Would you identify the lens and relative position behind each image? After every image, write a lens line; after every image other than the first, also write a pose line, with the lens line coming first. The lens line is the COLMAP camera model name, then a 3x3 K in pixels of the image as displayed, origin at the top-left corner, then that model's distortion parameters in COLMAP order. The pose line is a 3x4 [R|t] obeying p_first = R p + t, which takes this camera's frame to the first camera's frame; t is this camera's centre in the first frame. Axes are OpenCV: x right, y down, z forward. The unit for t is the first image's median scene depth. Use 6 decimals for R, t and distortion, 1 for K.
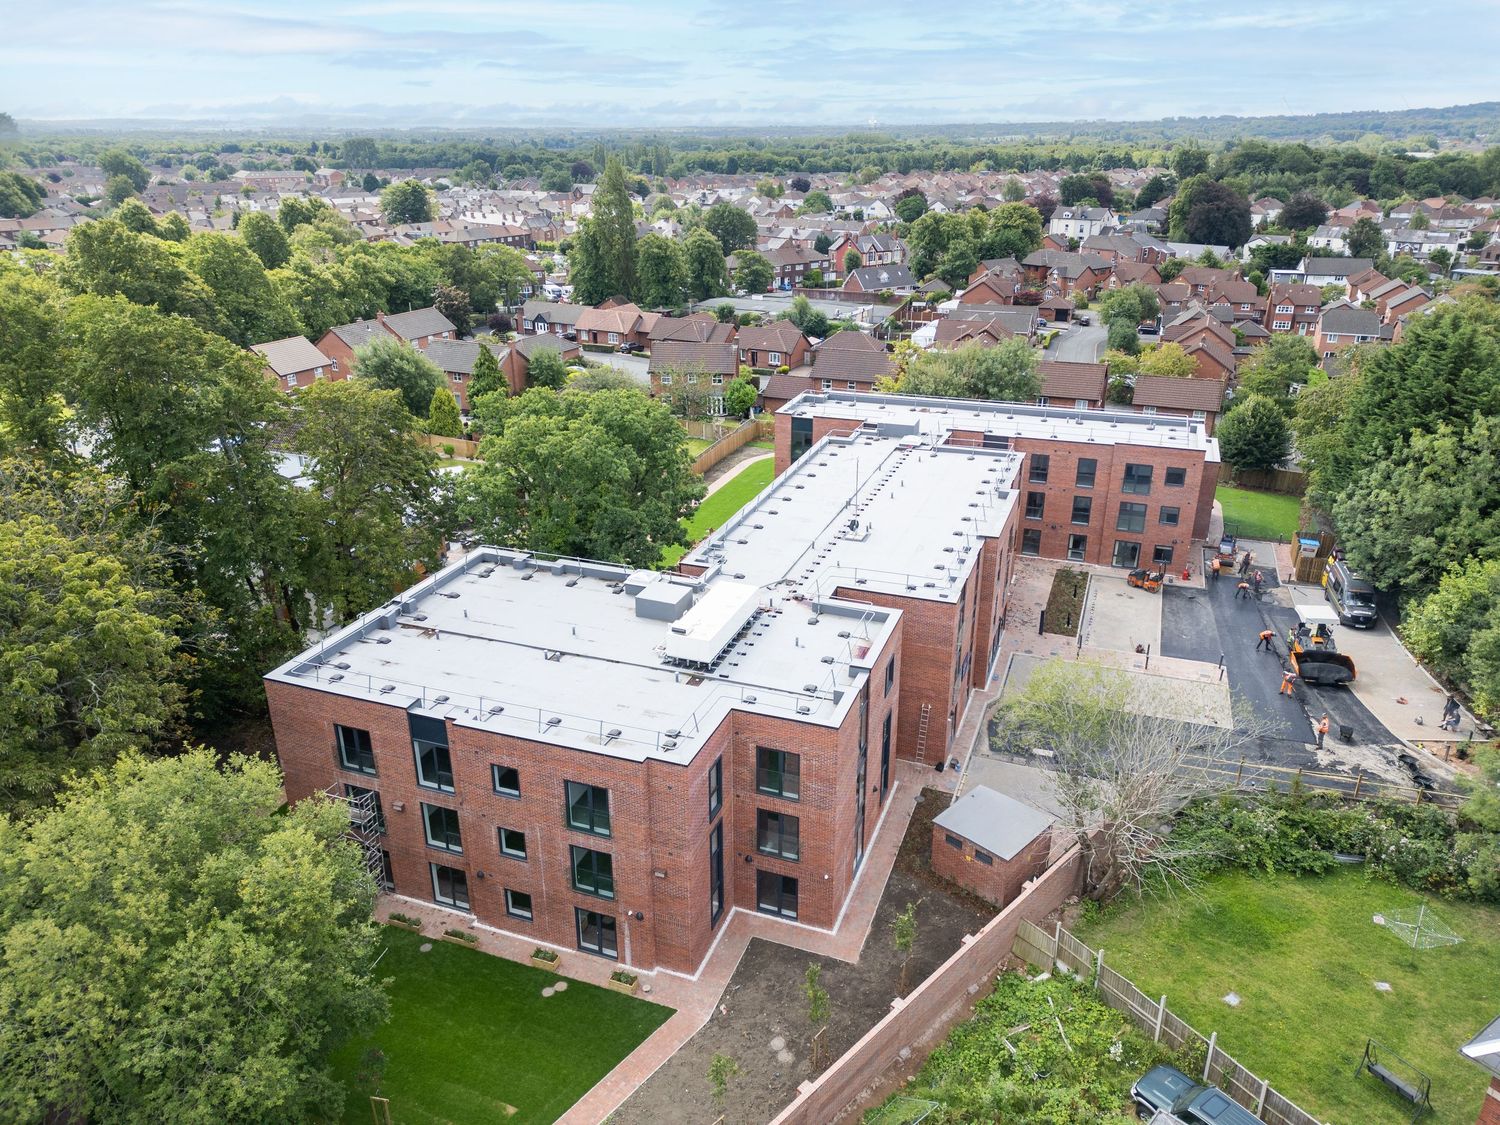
lens RADIAL K [[1046.2, 0, 750.0], [0, 1046.2, 562.5], [0, 0, 1]] dist [0.100789, -0.101752]
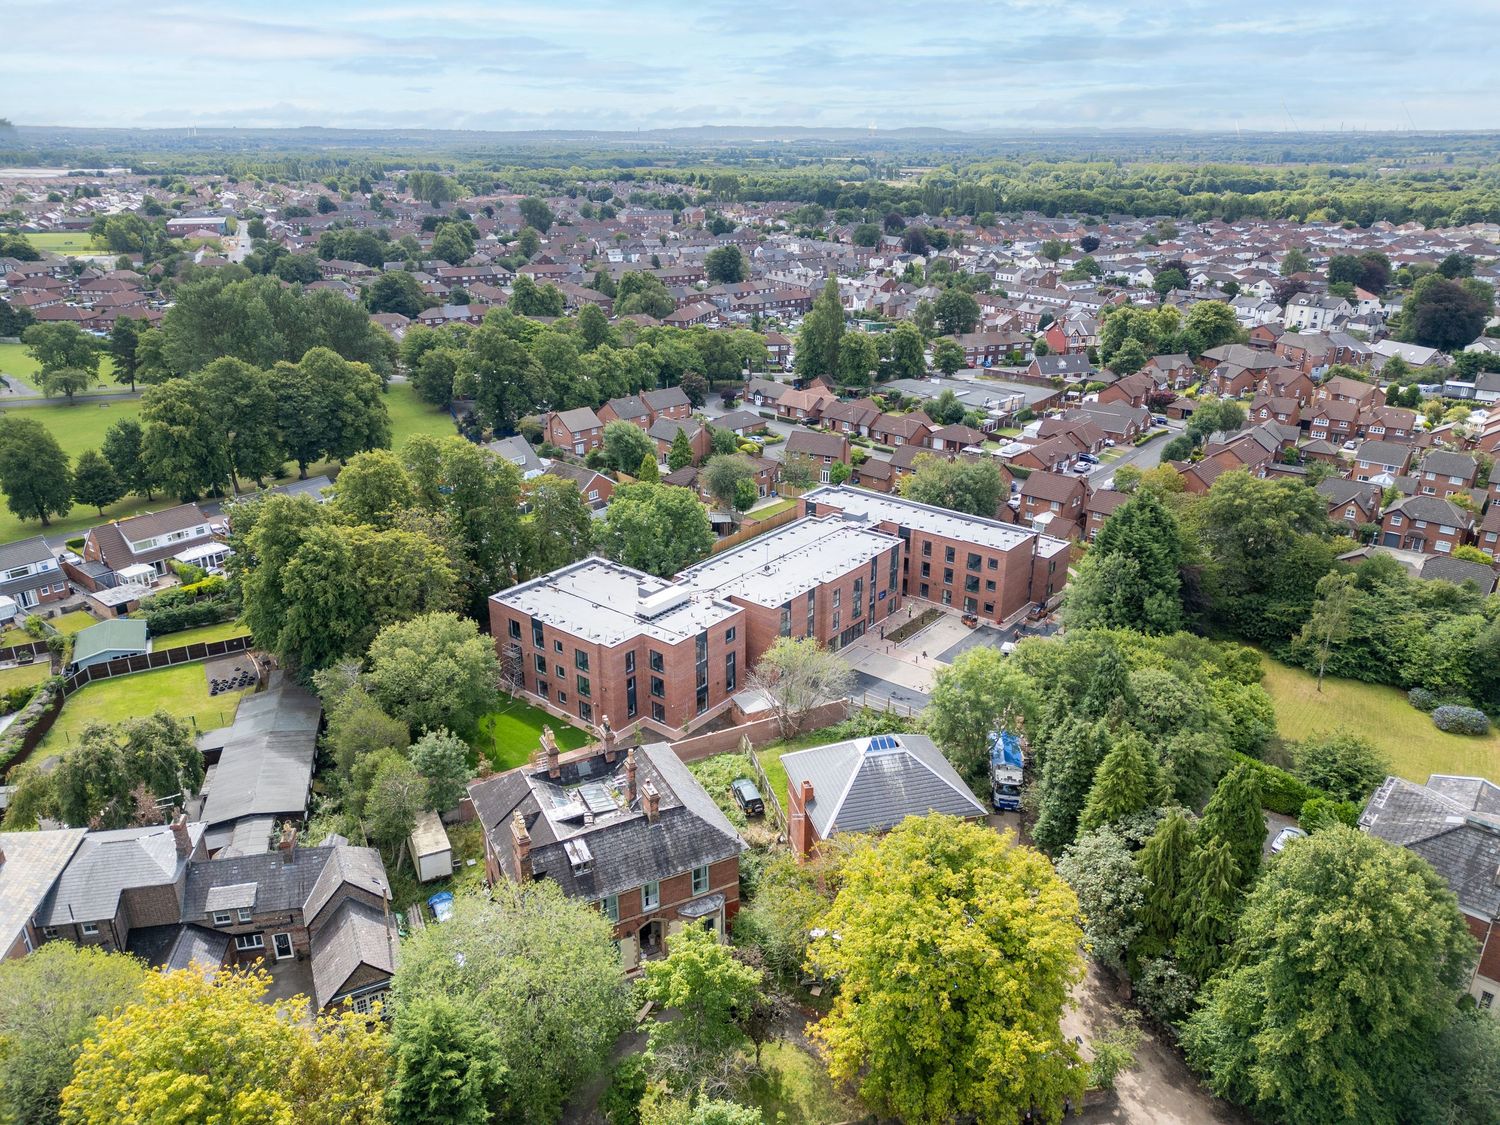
lens RADIAL K [[1046.2, 0, 750.0], [0, 1046.2, 562.5], [0, 0, 1]] dist [0.100789, -0.101752]
pose [[0.947202, 0.124849, -0.295333, 0.743888], [-0.126832, 0.991845, 0.012514, -0.075200], [0.294487, 0.025604, 0.955312, -1.055160]]
